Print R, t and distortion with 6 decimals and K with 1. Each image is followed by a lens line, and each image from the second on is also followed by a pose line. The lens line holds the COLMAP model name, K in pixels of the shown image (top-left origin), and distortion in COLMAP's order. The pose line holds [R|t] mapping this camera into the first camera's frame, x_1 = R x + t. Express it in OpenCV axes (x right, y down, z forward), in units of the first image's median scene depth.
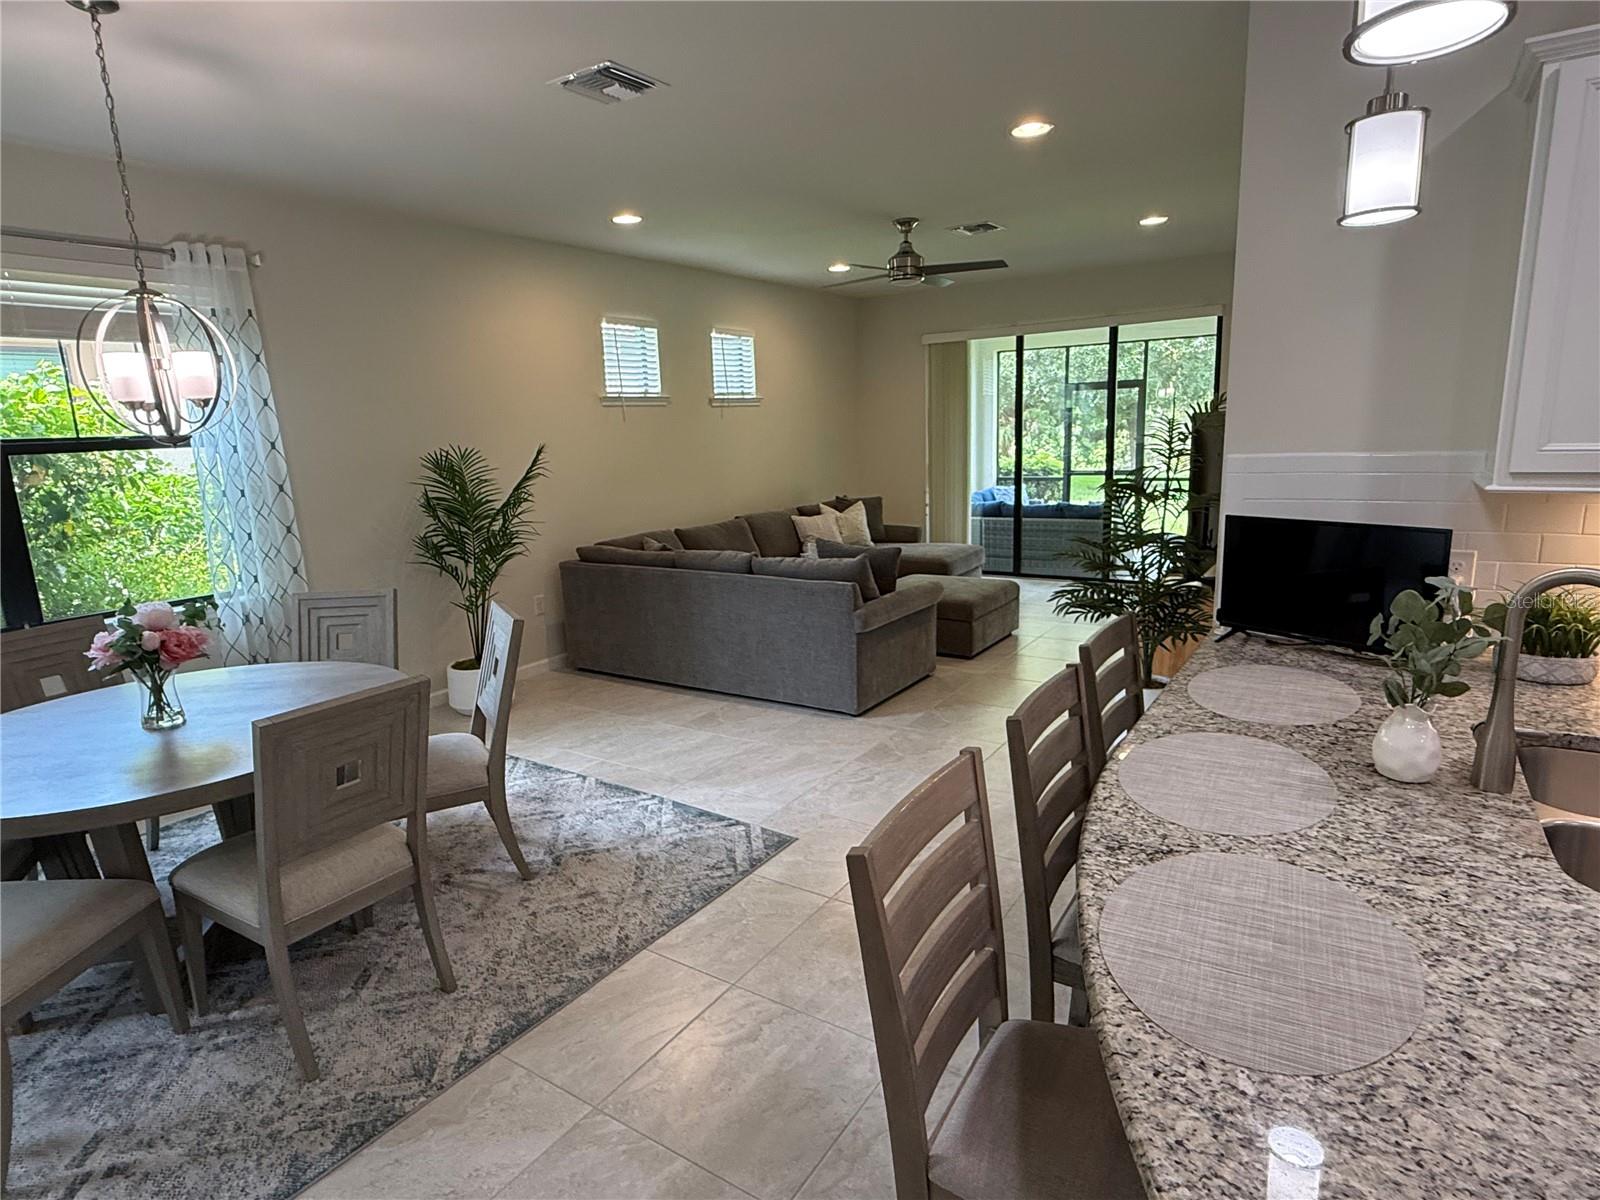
lens RADIAL K [[877.4, 0, 798.0], [0, 877.4, 606.7], [0, 0, 1]] dist [-0.001953, -0.001084]
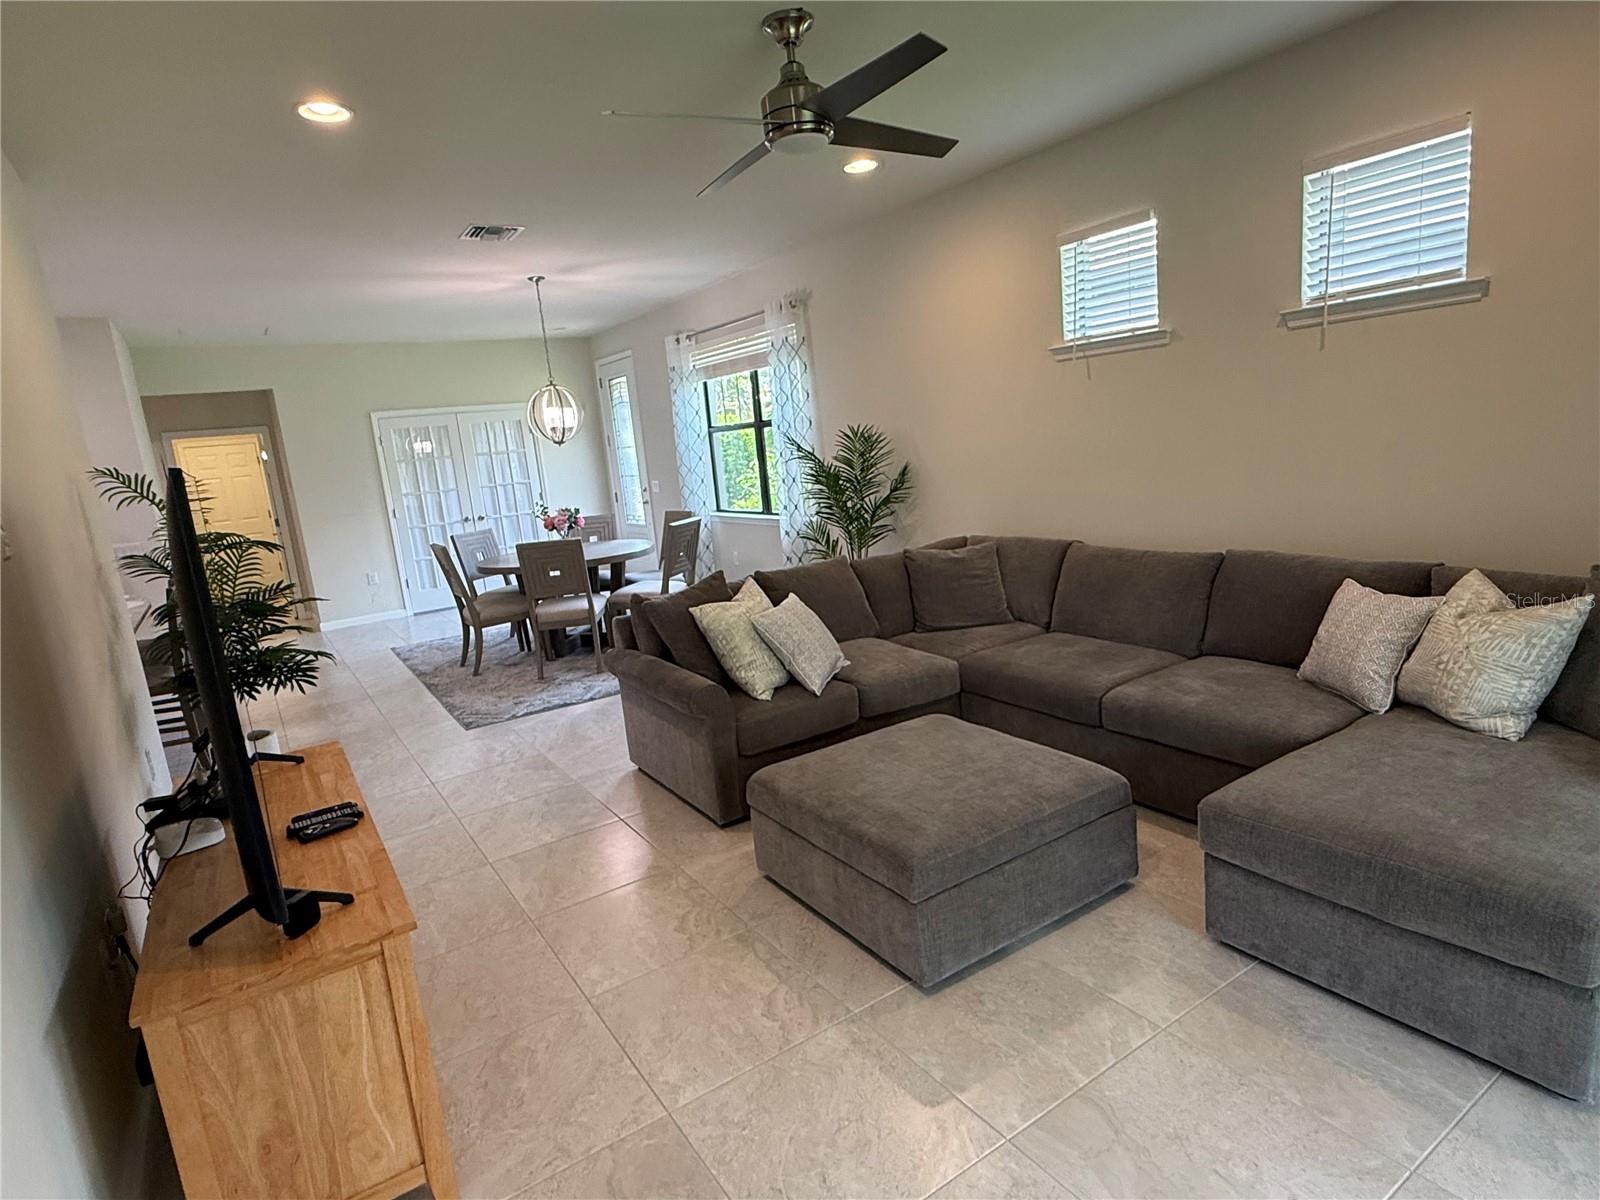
lens RADIAL K [[877.4, 0, 798.0], [0, 877.4, 606.7], [0, 0, 1]] dist [-0.001953, -0.001084]
pose [[-0.389818, 0.254129, -0.885133, 0.869674], [-0.080147, 0.948160, 0.307522, -0.364827], [0.917398, 0.190818, -0.349242, 1.654932]]
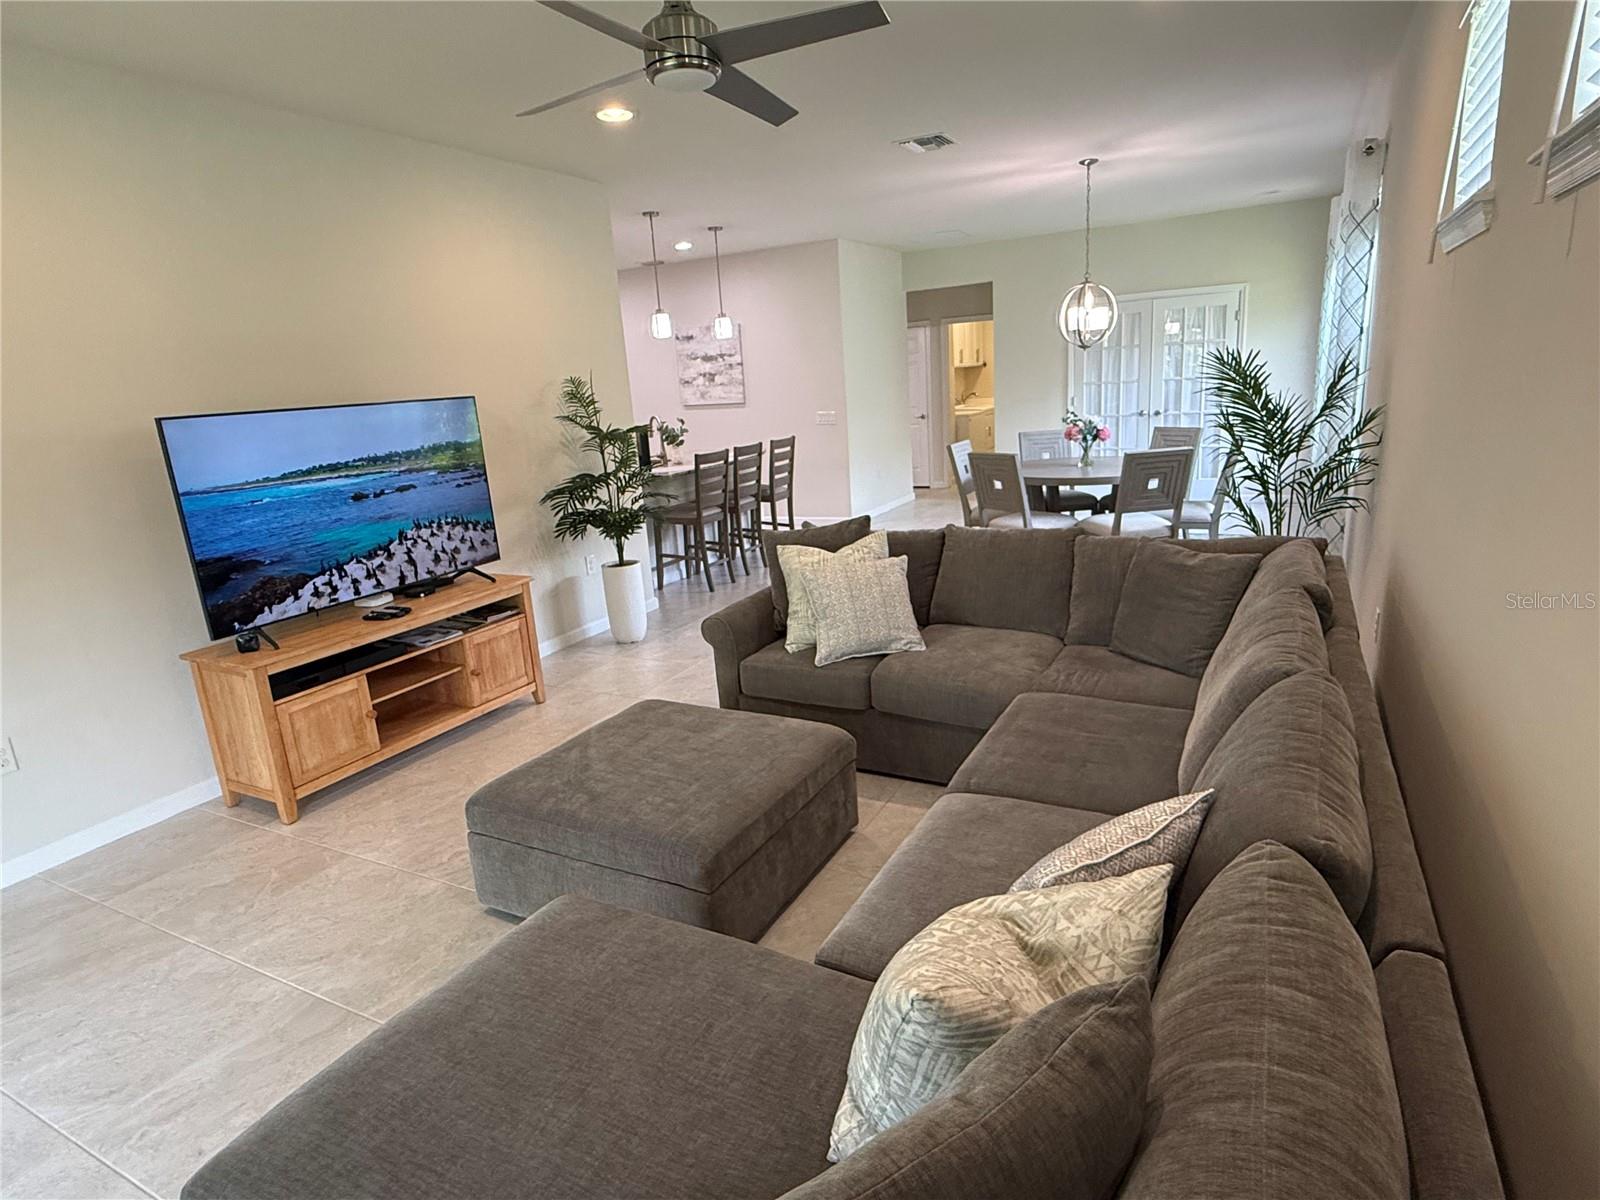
lens RADIAL K [[877.4, 0, 798.0], [0, 877.4, 606.7], [0, 0, 1]] dist [-0.001953, -0.001084]
pose [[-0.990257, 0.126762, -0.057641, 0.154879], [0.087766, 0.889516, 0.448395, -0.440047], [0.108112, 0.438967, -0.891975, 2.111875]]
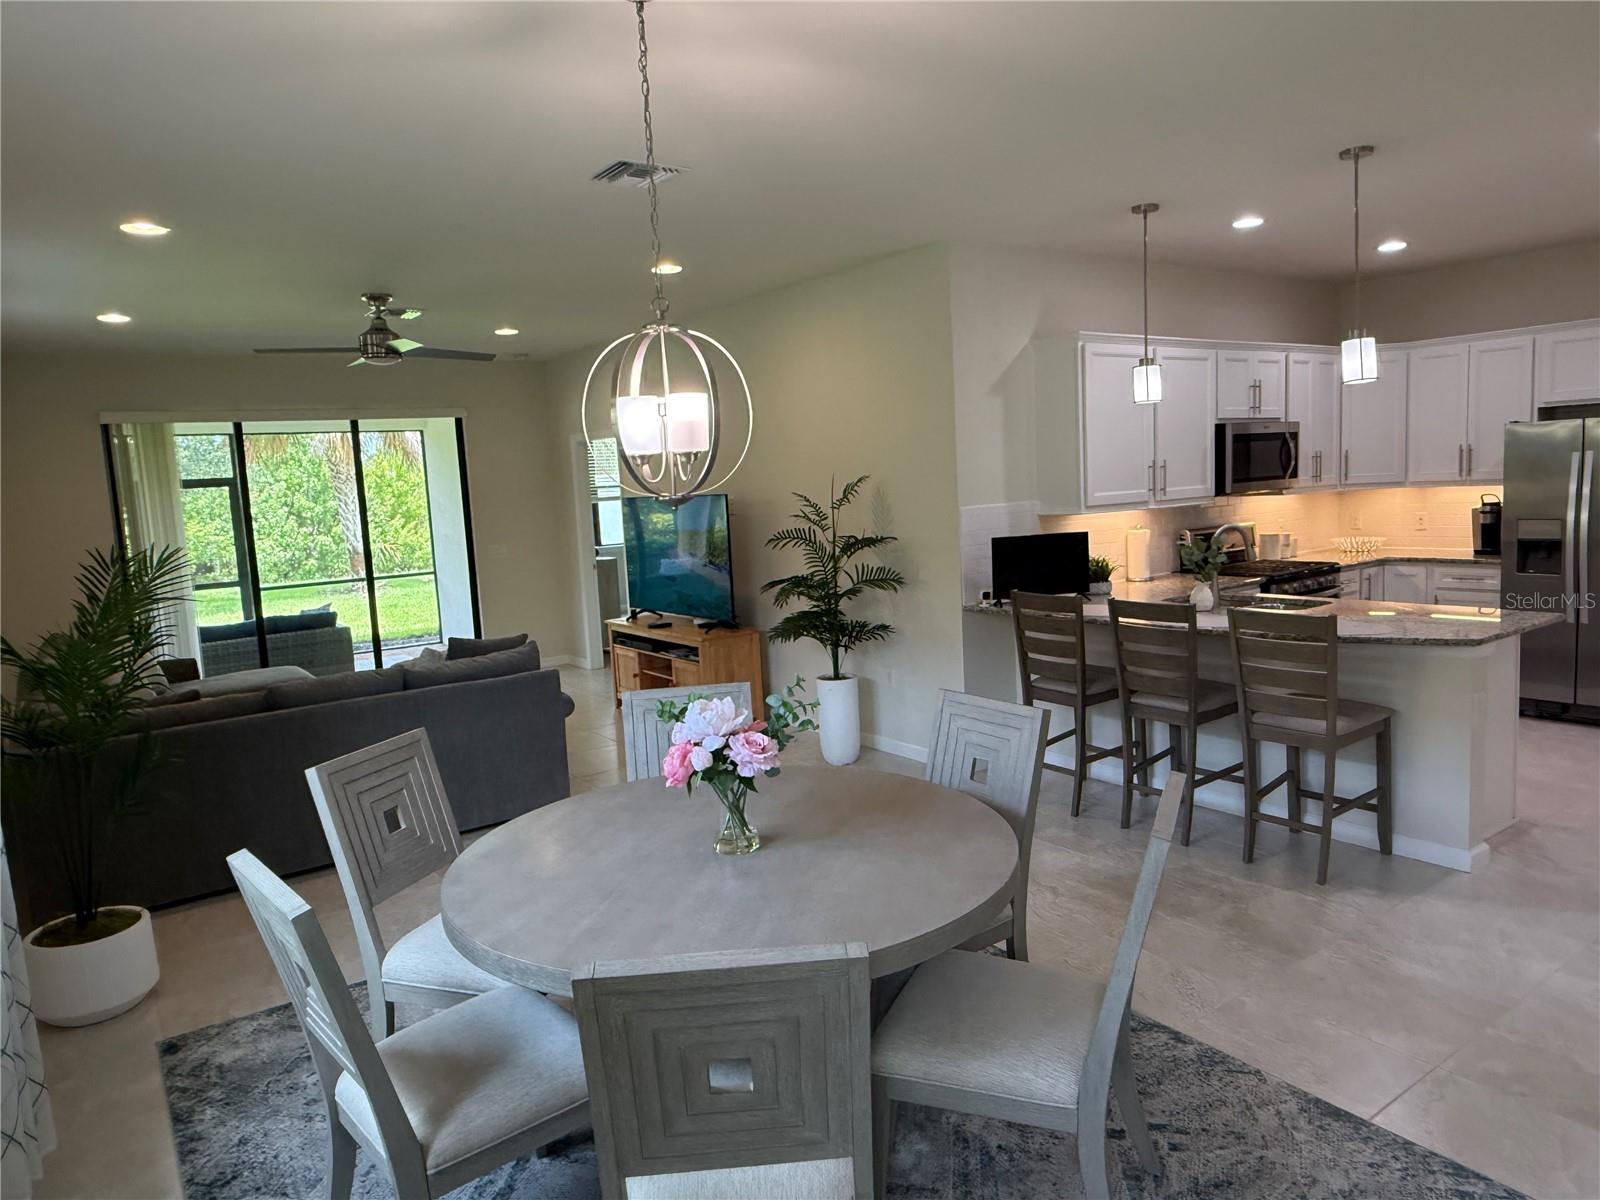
lens RADIAL K [[1050.0, 0, 808.2], [0, 1050.0, 595.0], [0, 0, 1]] dist [0.000585, -0.000714]
pose [[0.354170, -0.086437, 0.931178, -1.008894], [0.229585, 0.973284, 0.003024, -0.051127], [-0.906562, 0.212714, 0.364552, 0.347777]]
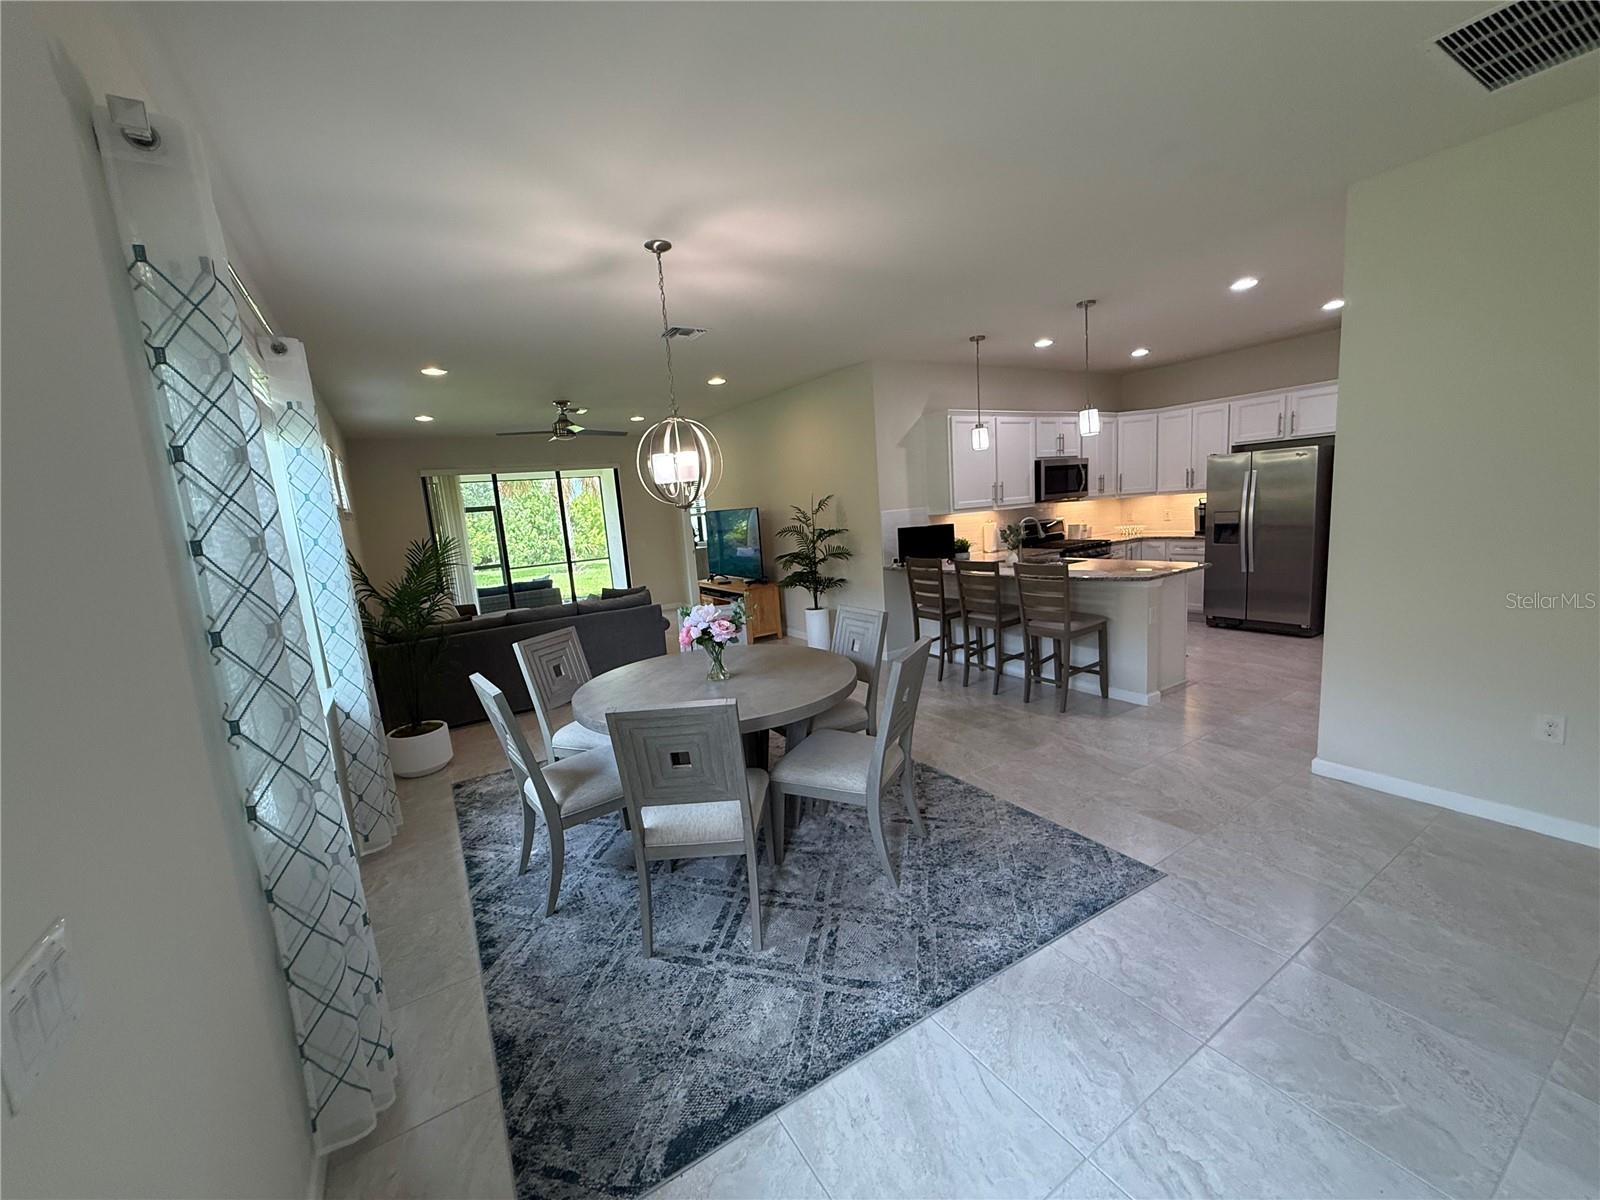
lens RADIAL K [[635.4, 0, 800.0], [0, 635.4, 600.0], [0, 0, 1]] dist [-0.000630, -0.000187]
pose [[0.415370, -0.131245, 0.900135, -1.086487], [0.243401, 0.969491, 0.029039, -0.003190], [-0.876483, 0.207032, 0.434643, 0.211859]]
